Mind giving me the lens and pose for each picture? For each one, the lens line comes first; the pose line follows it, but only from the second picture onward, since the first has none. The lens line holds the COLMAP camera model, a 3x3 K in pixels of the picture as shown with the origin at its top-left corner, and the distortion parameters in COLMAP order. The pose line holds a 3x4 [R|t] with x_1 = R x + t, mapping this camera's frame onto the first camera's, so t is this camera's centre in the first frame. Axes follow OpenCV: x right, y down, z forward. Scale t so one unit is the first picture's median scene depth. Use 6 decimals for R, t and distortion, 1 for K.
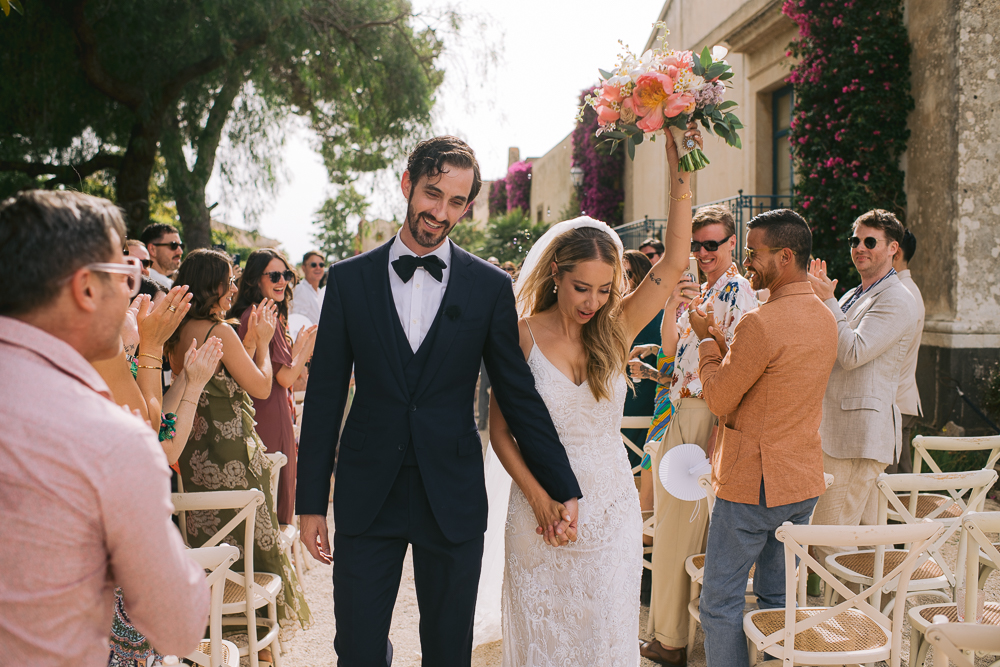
lens RADIAL K [[1000.9, 0, 497.9], [0, 1000.9, 334.7], [0, 0, 1]] dist [-0.114640, 0.123047]
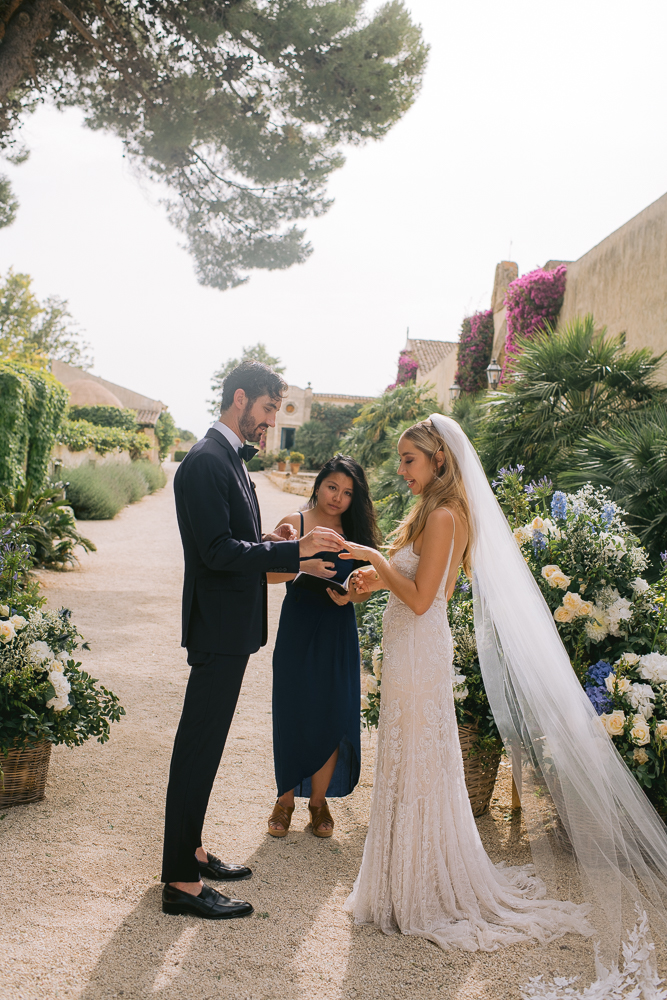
lens RADIAL K [[1000.9, 0, 334.7], [0, 1000.9, 486.9], [0, 0, 1]] dist [-0.114640, 0.123047]
pose [[0.995373, 0.061949, -0.073453, -0.017650], [-0.064440, 0.997407, -0.032039, -0.009747], [0.071278, 0.036624, 0.996784, 0.179110]]
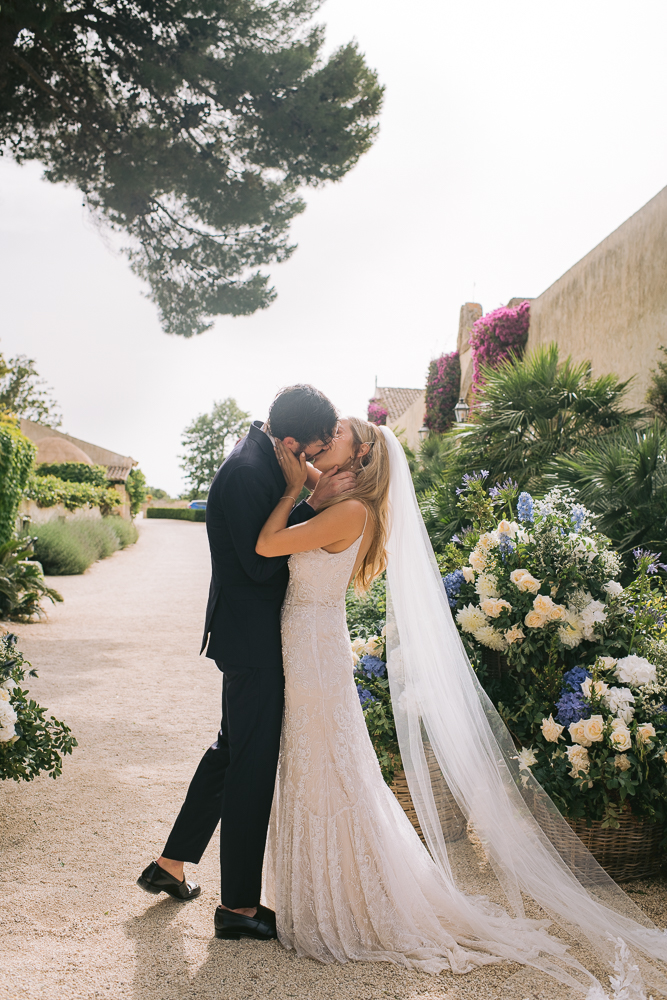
lens RADIAL K [[1000.9, 0, 334.7], [0, 1000.9, 486.9], [0, 0, 1]] dist [-0.114640, 0.123047]
pose [[0.998417, 0.025042, -0.050373, -0.016799], [-0.029370, 0.995767, -0.087099, -0.007574], [0.047978, 0.088440, 0.994925, 0.181566]]
